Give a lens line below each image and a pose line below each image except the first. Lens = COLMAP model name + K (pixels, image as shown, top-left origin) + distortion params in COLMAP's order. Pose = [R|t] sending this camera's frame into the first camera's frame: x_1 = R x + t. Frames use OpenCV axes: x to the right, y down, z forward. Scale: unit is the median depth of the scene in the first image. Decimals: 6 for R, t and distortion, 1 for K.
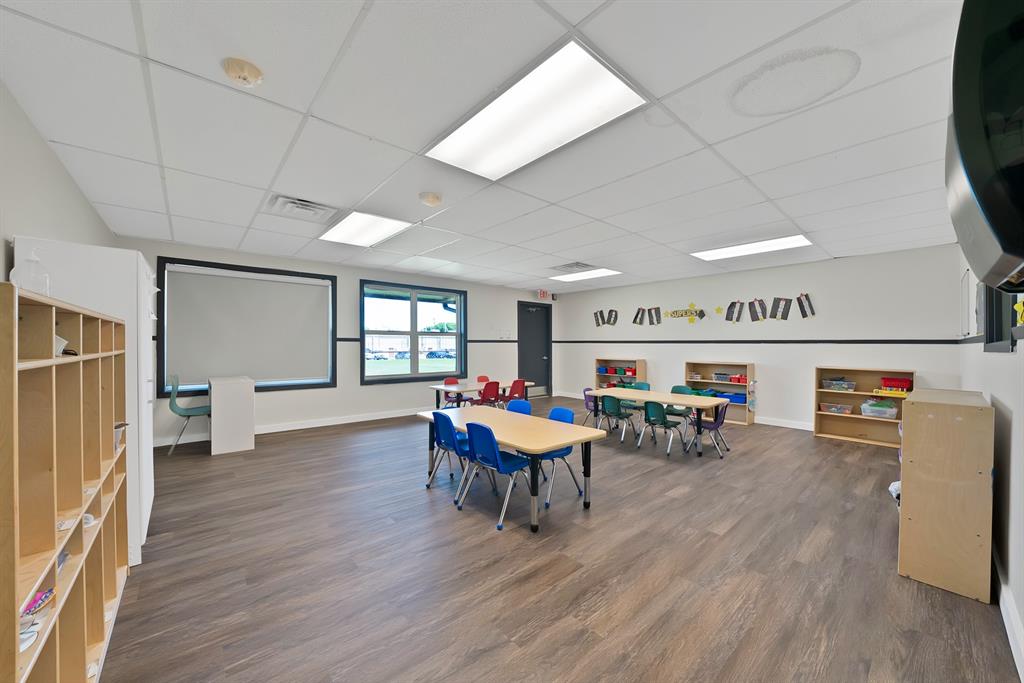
lens RADIAL K [[373.0, 0, 515.7], [0, 373.0, 347.3], [0, 0, 1]] dist [-0.019822, 0.000024]
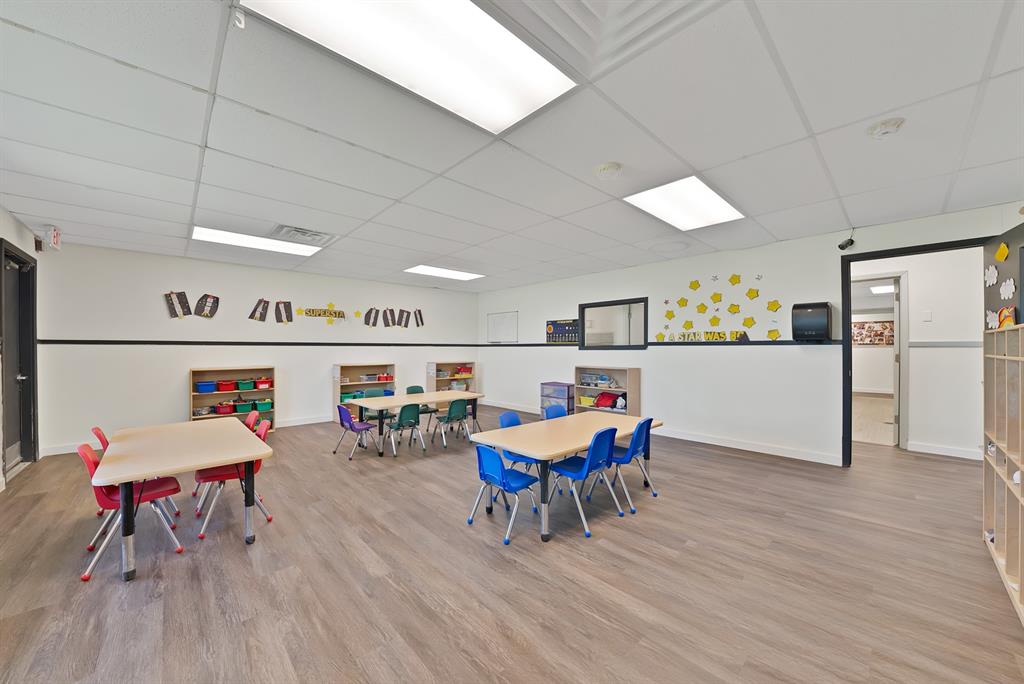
lens RADIAL K [[373.0, 0, 513.0], [0, 373.0, 345.8], [0, 0, 1]] dist [-0.019822, 0.000024]
pose [[-0.026390, -0.001501, 0.999651, -0.519795], [0.005113, 0.999986, 0.001636, -0.010473], [-0.999639, 0.005154, -0.026382, 0.611227]]
